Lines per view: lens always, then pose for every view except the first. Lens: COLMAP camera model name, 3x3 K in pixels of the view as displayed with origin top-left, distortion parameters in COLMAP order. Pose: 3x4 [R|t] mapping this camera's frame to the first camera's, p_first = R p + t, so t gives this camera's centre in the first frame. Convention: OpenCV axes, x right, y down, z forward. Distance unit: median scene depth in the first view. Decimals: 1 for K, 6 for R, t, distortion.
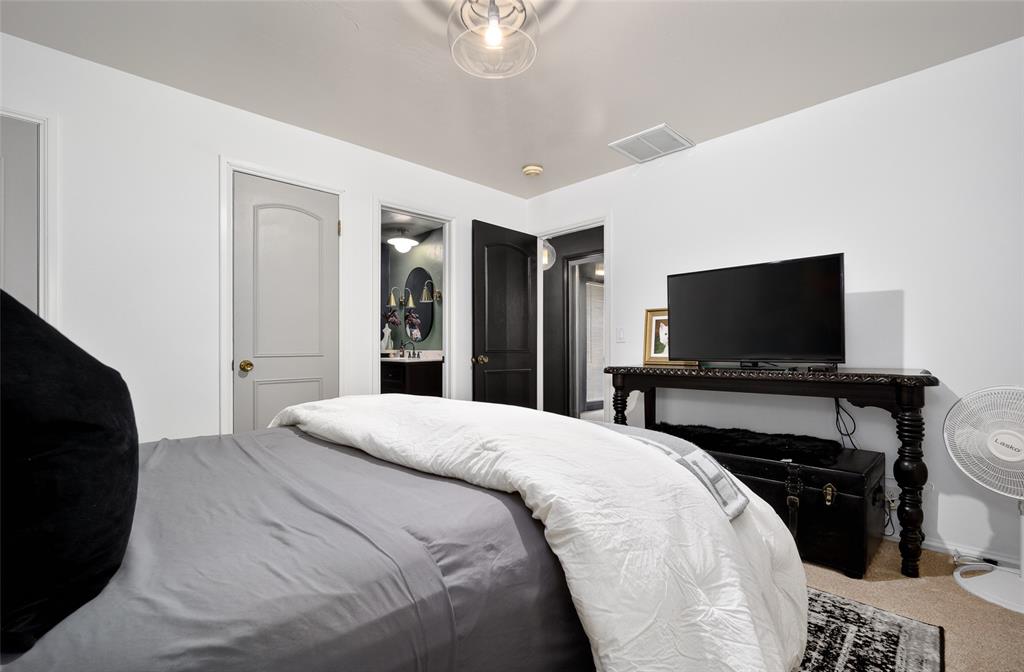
lens RADIAL K [[461.1, 0, 512.0], [0, 461.1, 336.0], [0, 0, 1]] dist [-0.000221, -0.000034]
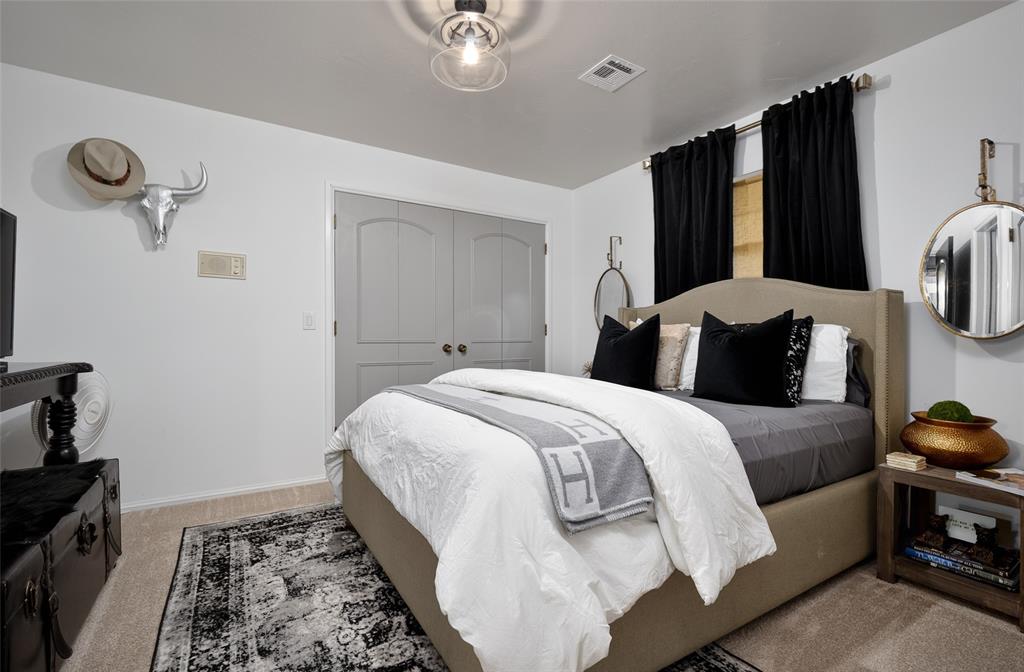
lens RADIAL K [[461.1, 0, 512.0], [0, 461.1, 336.0], [0, 0, 1]] dist [-0.000221, -0.000034]
pose [[-0.971946, 0.005604, 0.235137, -0.398713], [0.003605, 0.999954, -0.008928, 0.037286], [-0.235176, -0.007830, -0.971921, 2.050282]]
